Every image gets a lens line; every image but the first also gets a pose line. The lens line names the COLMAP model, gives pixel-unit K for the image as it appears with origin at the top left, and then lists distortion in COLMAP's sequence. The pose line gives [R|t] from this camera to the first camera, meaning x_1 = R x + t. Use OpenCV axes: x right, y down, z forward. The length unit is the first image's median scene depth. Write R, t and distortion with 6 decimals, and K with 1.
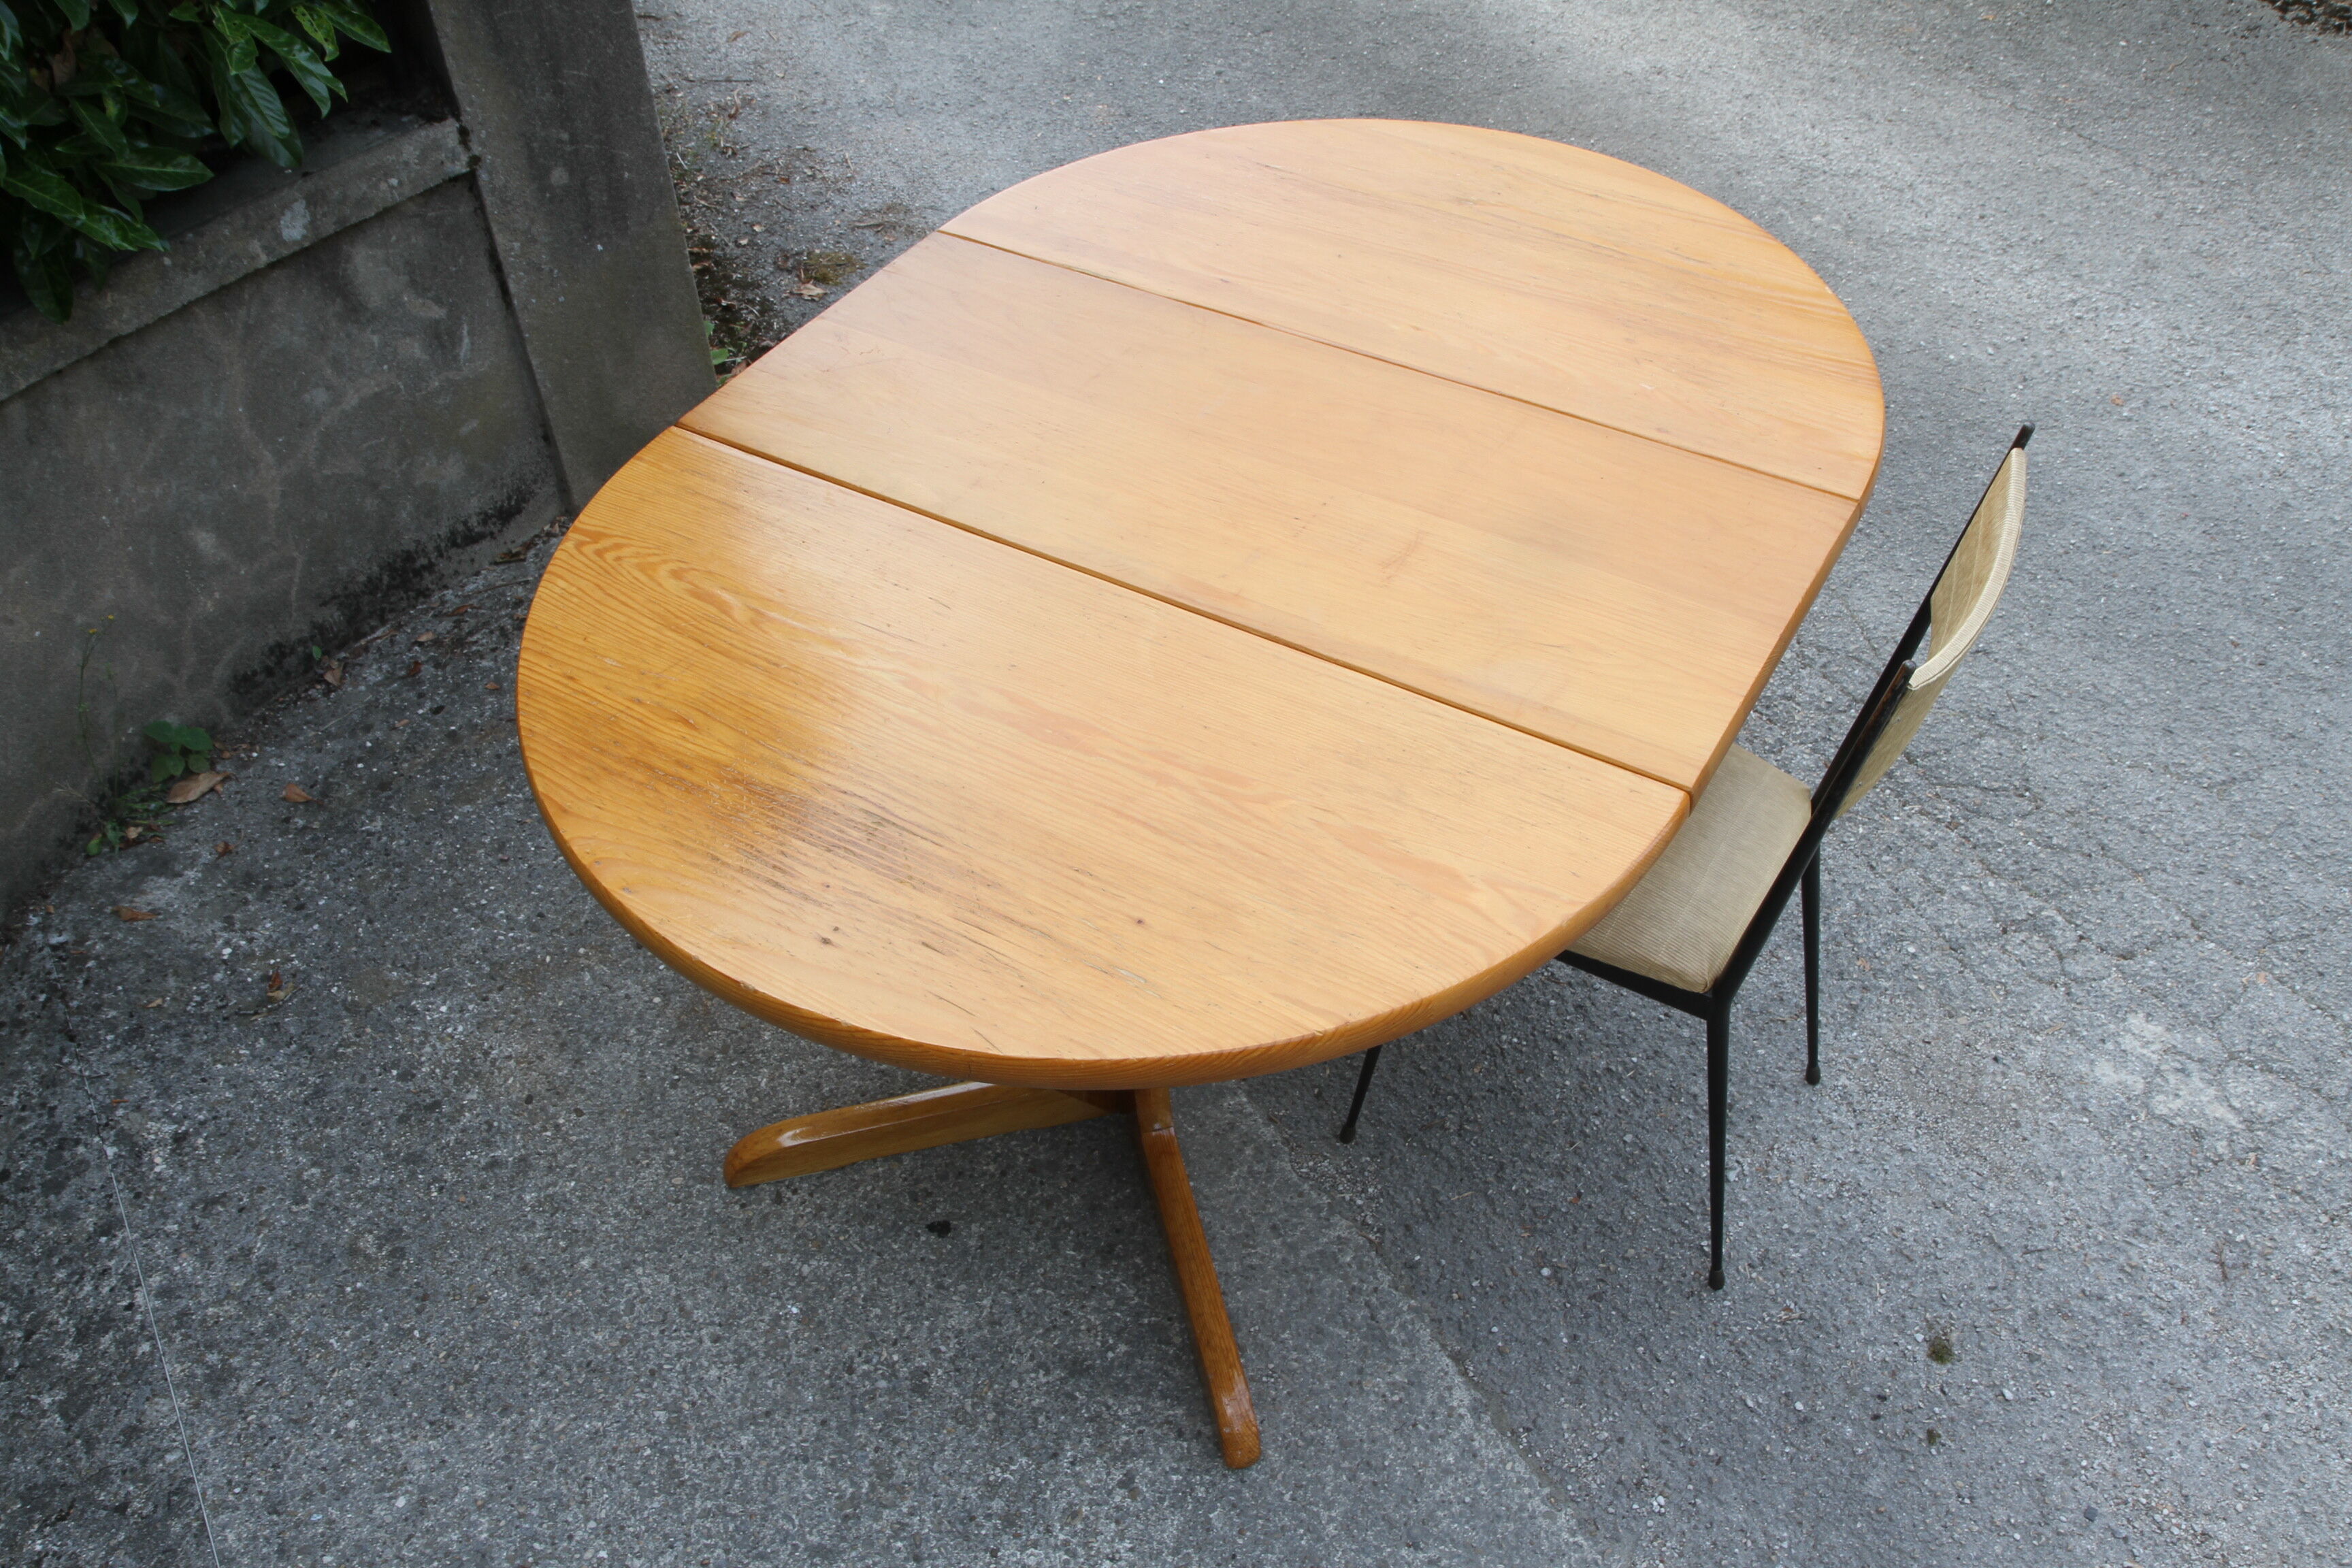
lens RADIAL K [[1968.8, 0, 1187.1], [0, 1968.8, 821.9], [0, 0, 1]] dist [-0.079139, 0.115490]
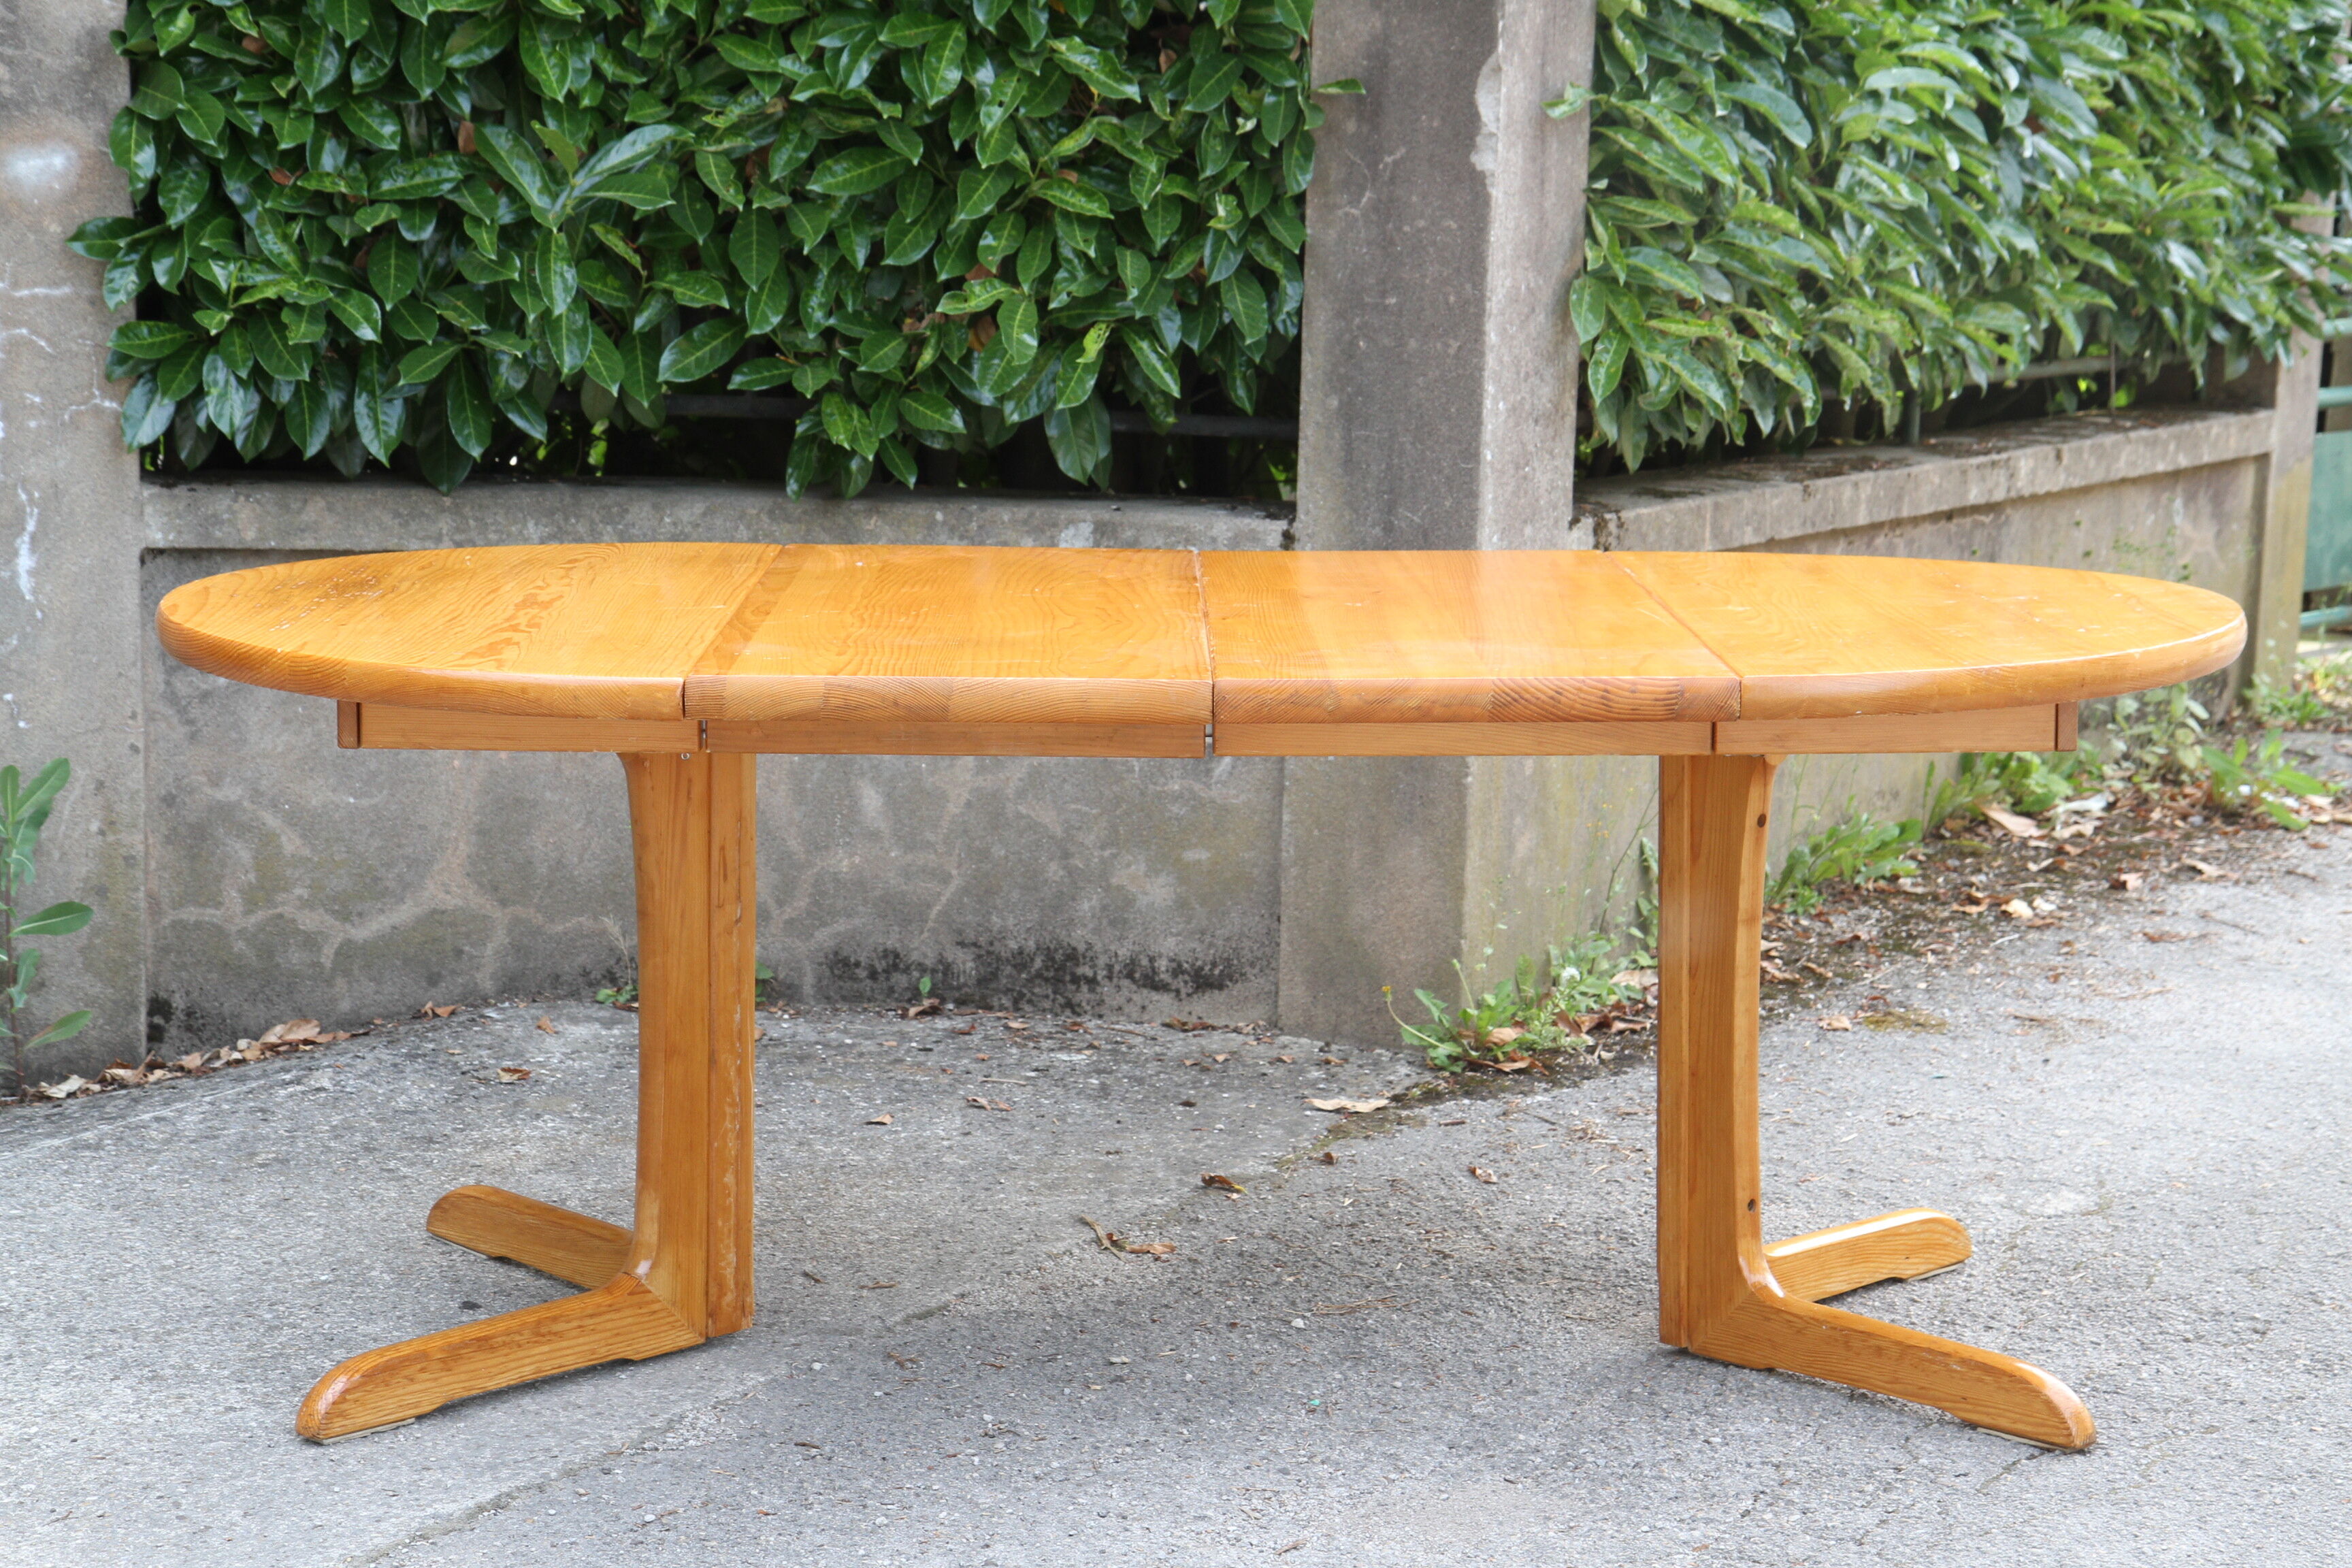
lens RADIAL K [[4399.0, 0, 1160.6], [0, 4399.0, 841.6], [0, 0, 1]] dist [0.217315, 0.463351]
pose [[0.465218, 0.190953, -0.864355, 1.540784], [-0.640668, 0.746441, -0.179920, 0.182754], [0.610833, 0.637466, 0.469595, 0.071093]]
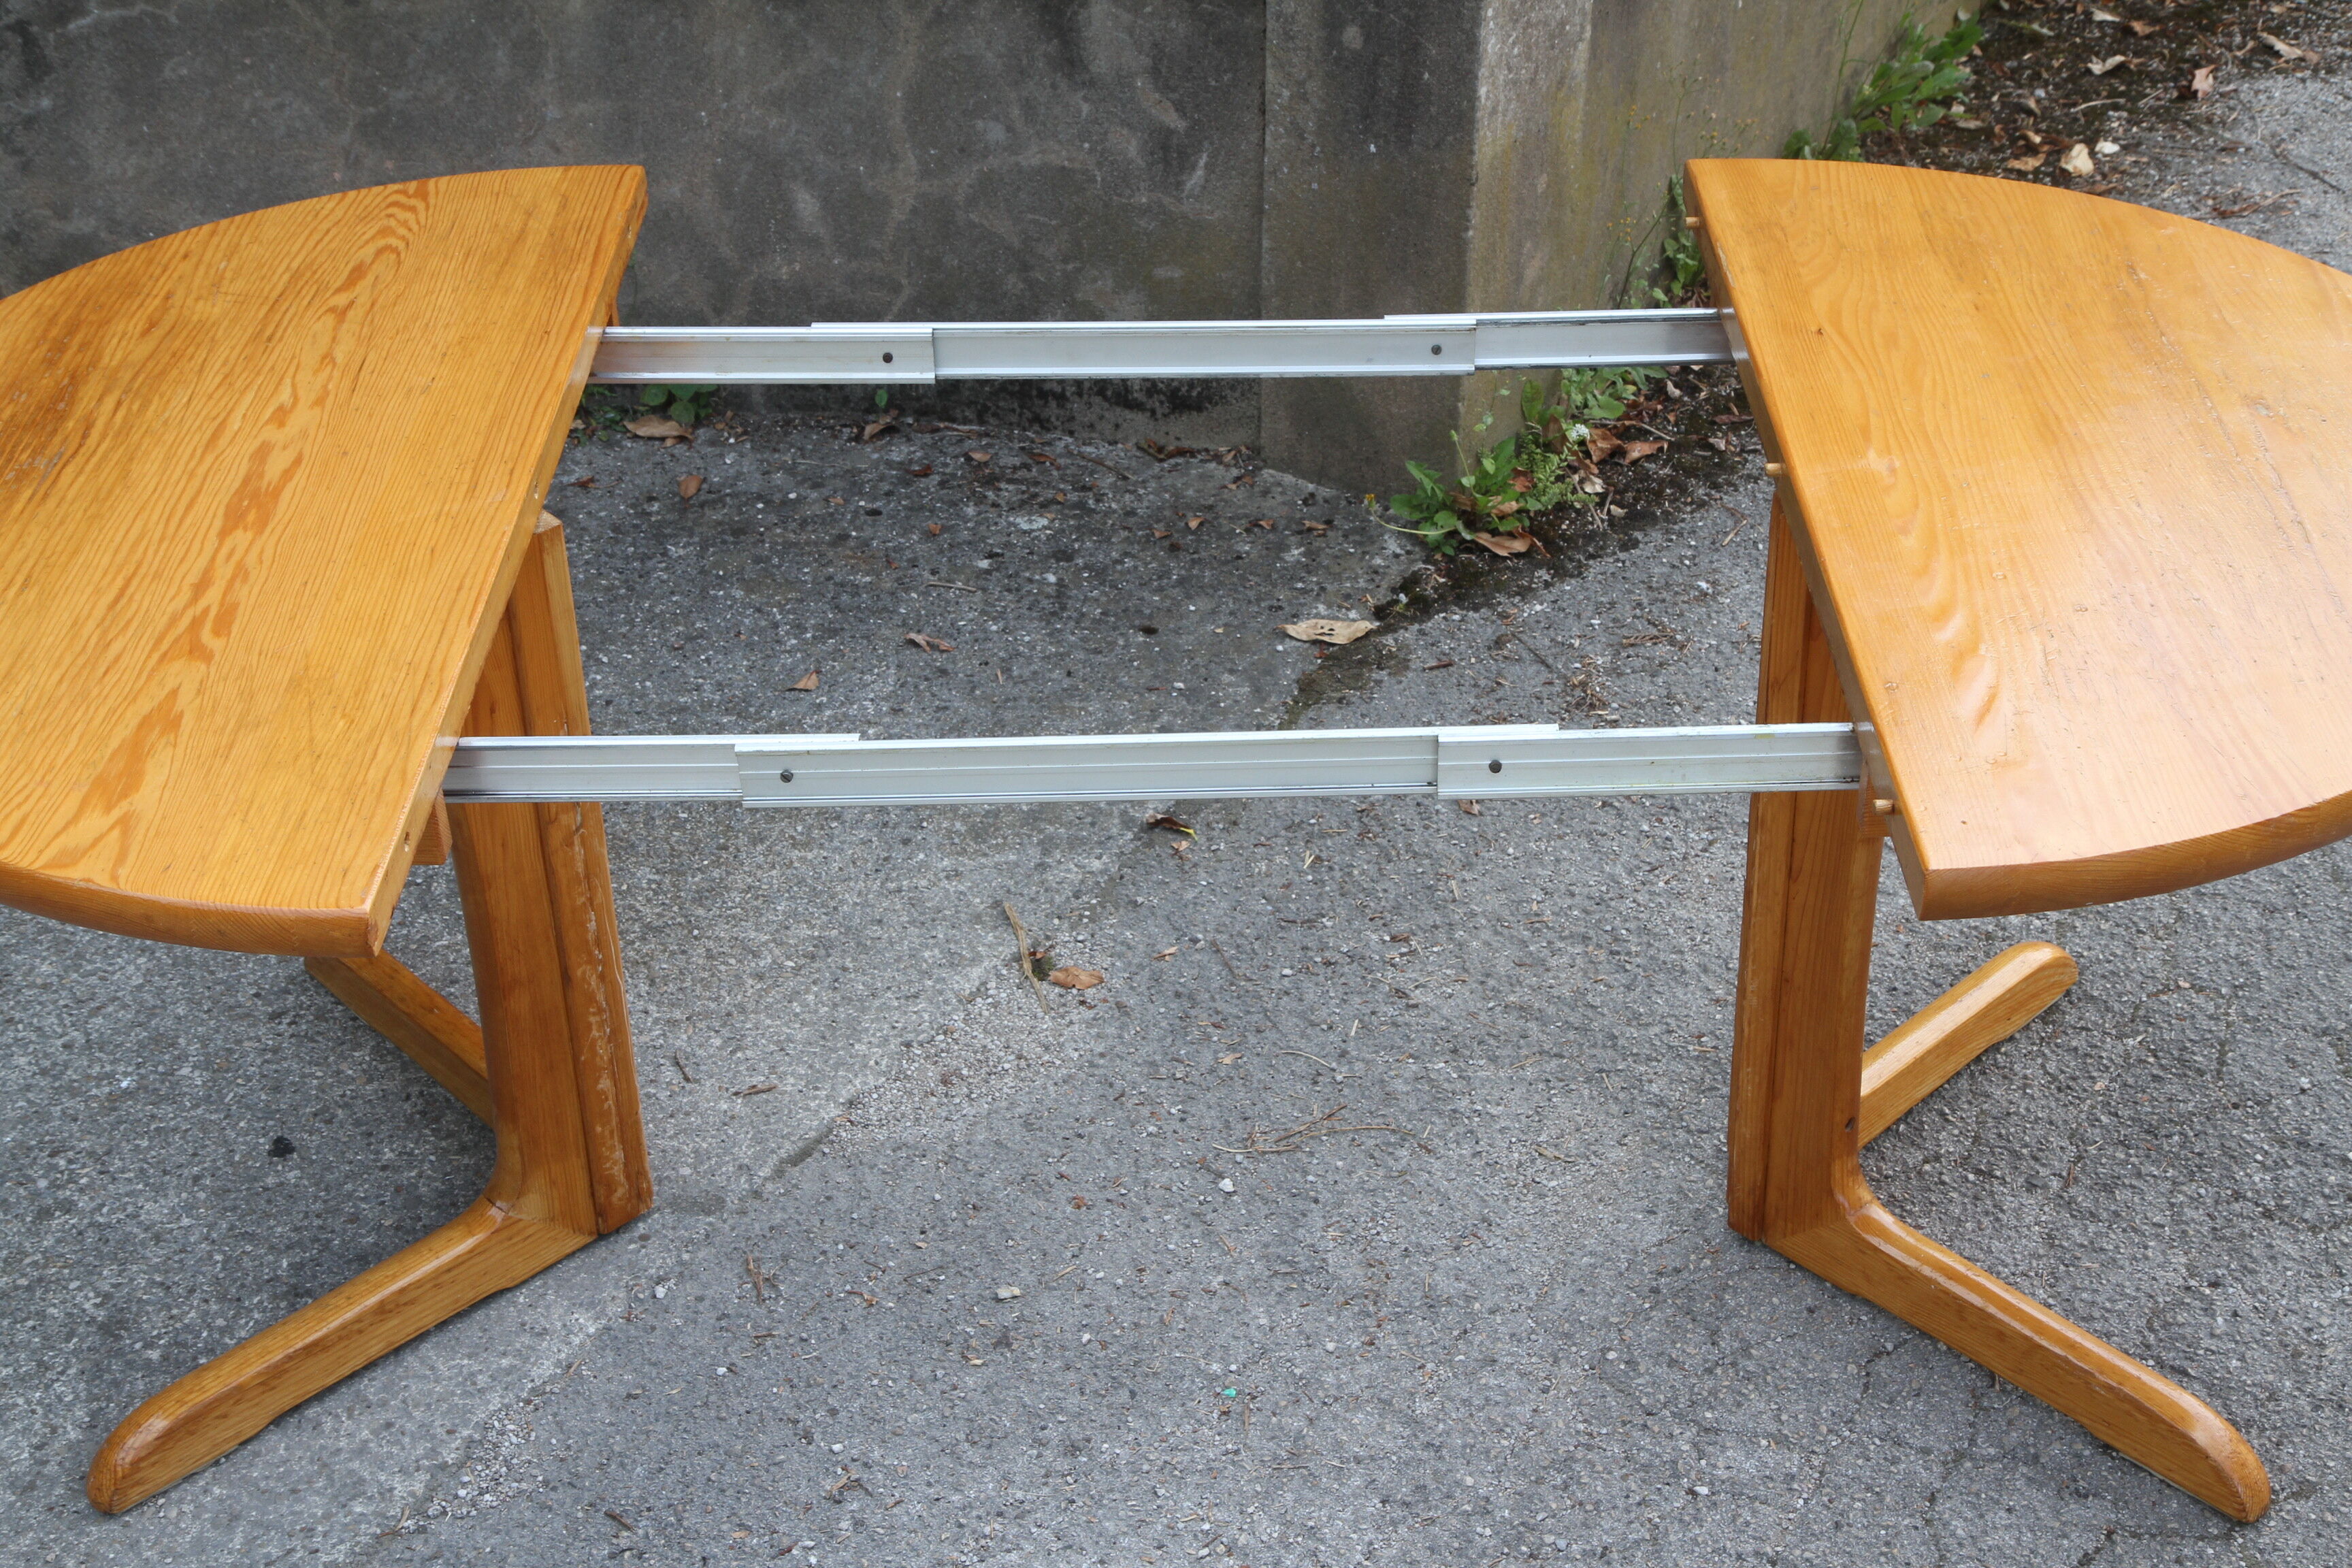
lens RADIAL K [[3217.3, 0, 1179.9], [0, 3217.3, 823.2], [0, 0, 1]] dist [0.079818, 0.308919]
pose [[0.435791, 0.536565, -0.722623, 0.800831], [-0.630742, 0.754808, 0.180083, -0.316262], [0.642068, 0.377311, 0.667372, 0.257116]]
